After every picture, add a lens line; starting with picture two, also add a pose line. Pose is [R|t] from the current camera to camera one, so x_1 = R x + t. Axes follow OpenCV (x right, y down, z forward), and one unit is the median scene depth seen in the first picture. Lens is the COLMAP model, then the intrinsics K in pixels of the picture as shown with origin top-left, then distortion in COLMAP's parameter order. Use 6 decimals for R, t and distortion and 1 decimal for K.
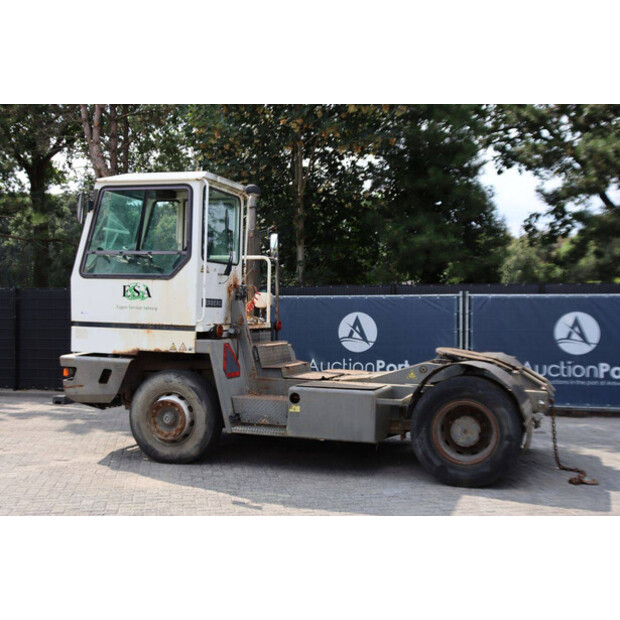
lens RADIAL K [[786.4, 0, 311.0], [0, 786.4, 309.5], [0, 0, 1]] dist [0.009877, 0.000000]
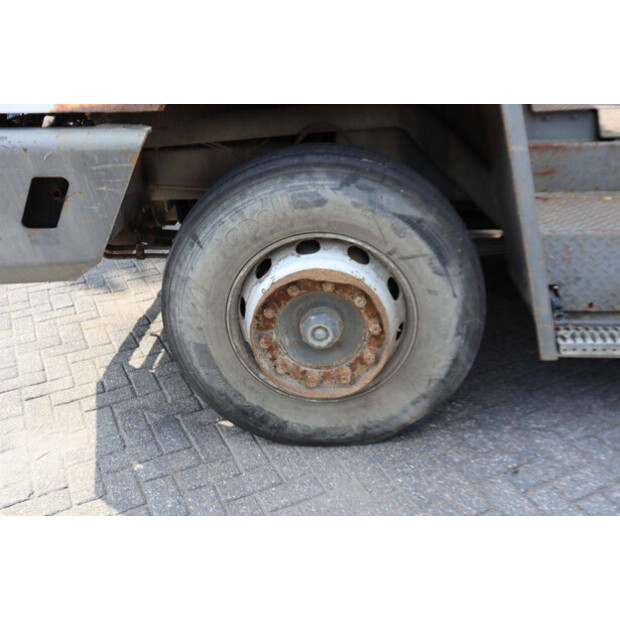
lens RADIAL K [[624.1, 0, 314.3], [0, 624.1, 309.2], [0, 0, 1]] dist [-0.047785, 0.000000]
pose [[0.961538, -0.162578, 0.221387, -0.233396], [0.050347, 0.896675, 0.439818, 0.031020], [-0.270017, -0.411756, 0.870372, 0.805272]]
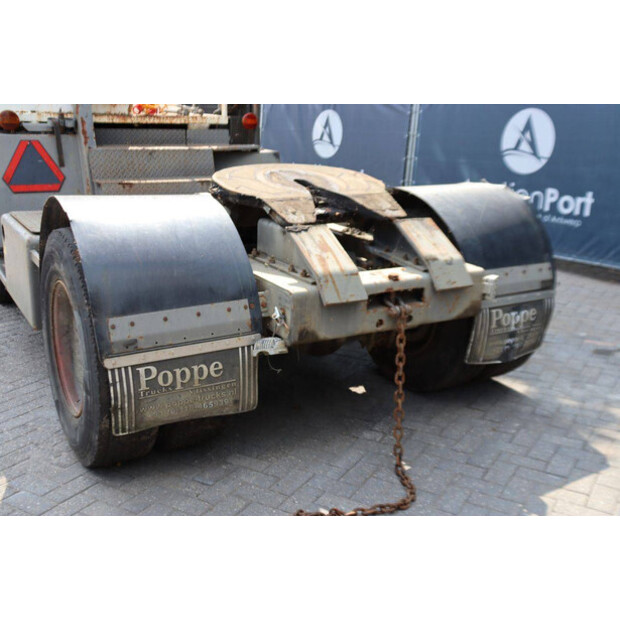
lens RADIAL K [[710.7, 0, 310.7], [0, 710.7, 310.9], [0, 0, 1]] dist [-0.004461, 0.000000]
pose [[0.752230, 0.179884, -0.633871, 0.496217], [-0.012920, 0.965854, 0.258764, 0.023465], [0.658774, -0.186460, 0.728868, 0.700348]]
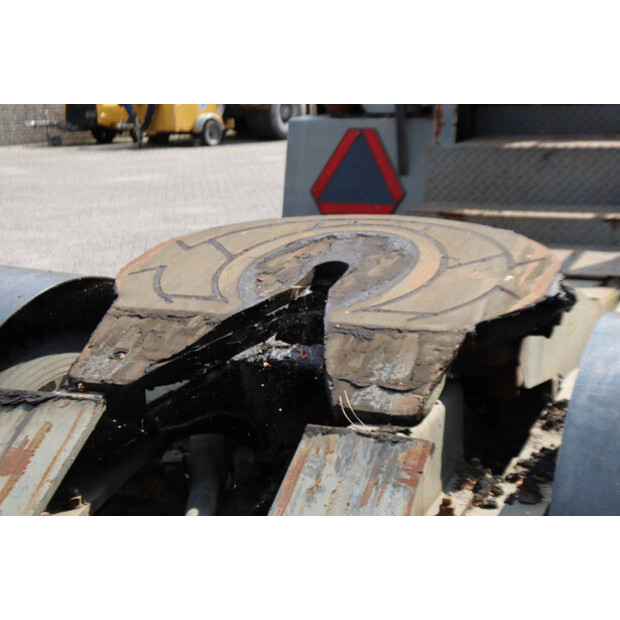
lens RADIAL K [[1090.1, 0, 311.1], [0, 1090.1, 312.1], [0, 0, 1]] dist [0.274771, 0.000000]
pose [[-0.091386, 0.221290, -0.970917, 0.468222], [0.016814, 0.975200, 0.220684, 0.009981], [0.995674, 0.003842, -0.092840, 1.047020]]
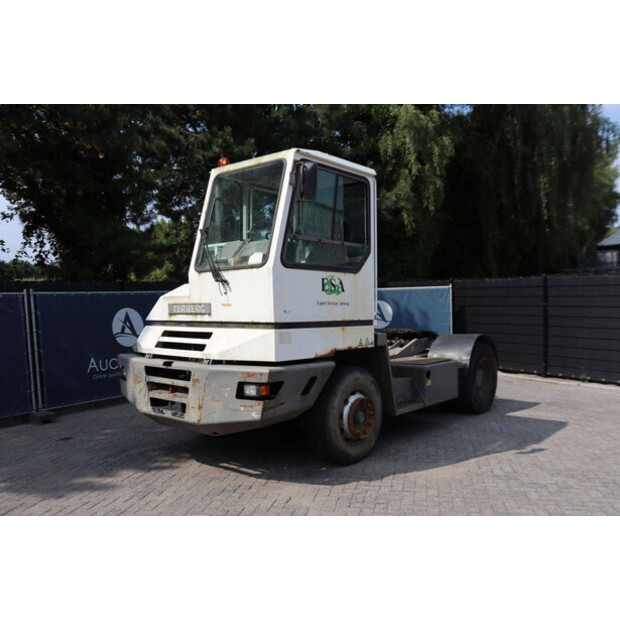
lens RADIAL K [[575.8, 0, 314.9], [0, 575.8, 311.4], [0, 0, 1]] dist [-0.097441, 0.000000]
pose [[0.362344, -0.033334, 0.931448, -0.856535], [0.020221, 0.999406, 0.027900, -0.012029], [-0.931825, 0.008726, 0.362803, 0.795225]]
